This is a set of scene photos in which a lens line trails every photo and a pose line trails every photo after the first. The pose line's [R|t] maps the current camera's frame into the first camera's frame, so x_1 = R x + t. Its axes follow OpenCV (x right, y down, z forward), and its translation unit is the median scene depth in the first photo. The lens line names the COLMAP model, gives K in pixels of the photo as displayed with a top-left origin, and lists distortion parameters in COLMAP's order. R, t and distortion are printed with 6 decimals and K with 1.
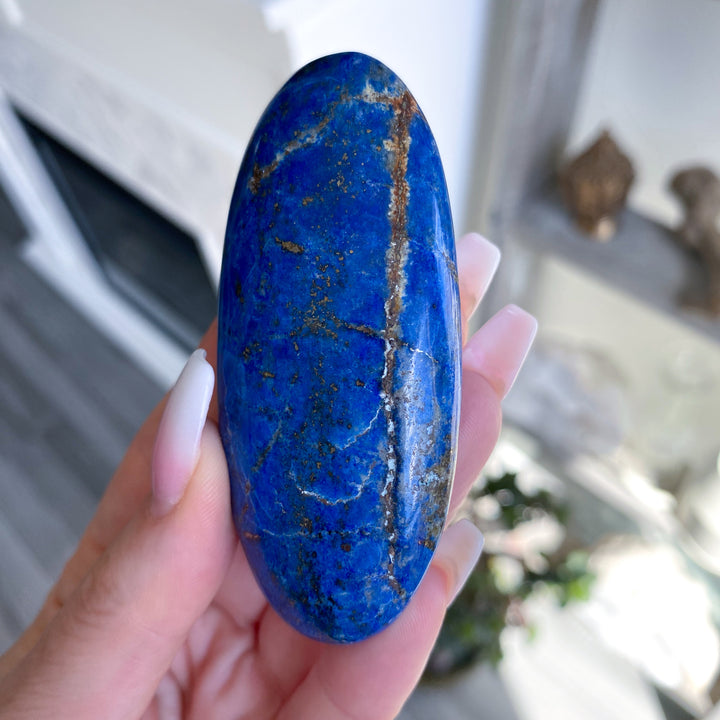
lens RADIAL K [[759.7, 0, 362.2], [0, 759.7, 352.4], [0, 0, 1]] dist [0.140422, -0.876377]
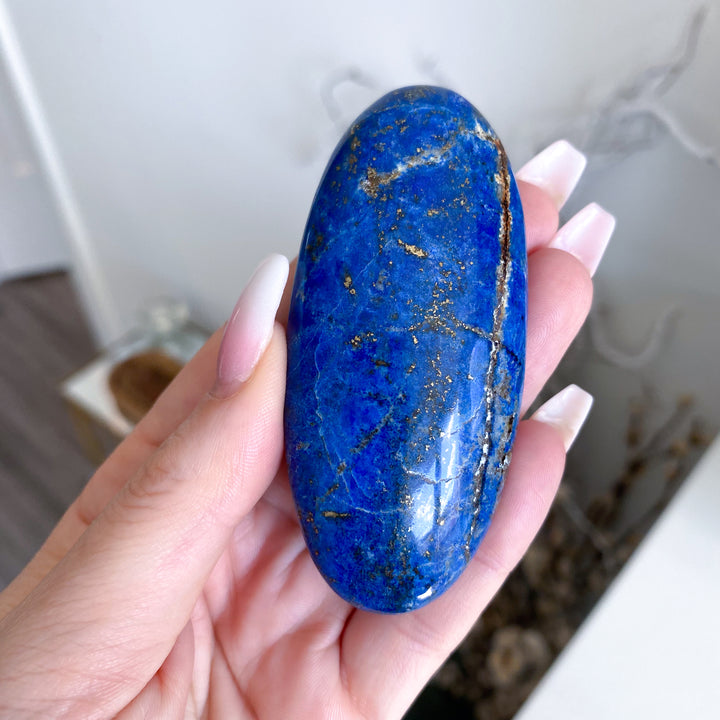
lens RADIAL K [[751.6, 0, 357.0], [0, 751.6, 343.2], [0, 0, 1]] dist [0.134546, -0.818080]
pose [[0.878650, 0.096296, 0.467655, -0.681275], [-0.080319, 0.995303, -0.054038, 0.063760], [-0.470662, 0.009919, 0.882258, 0.070759]]
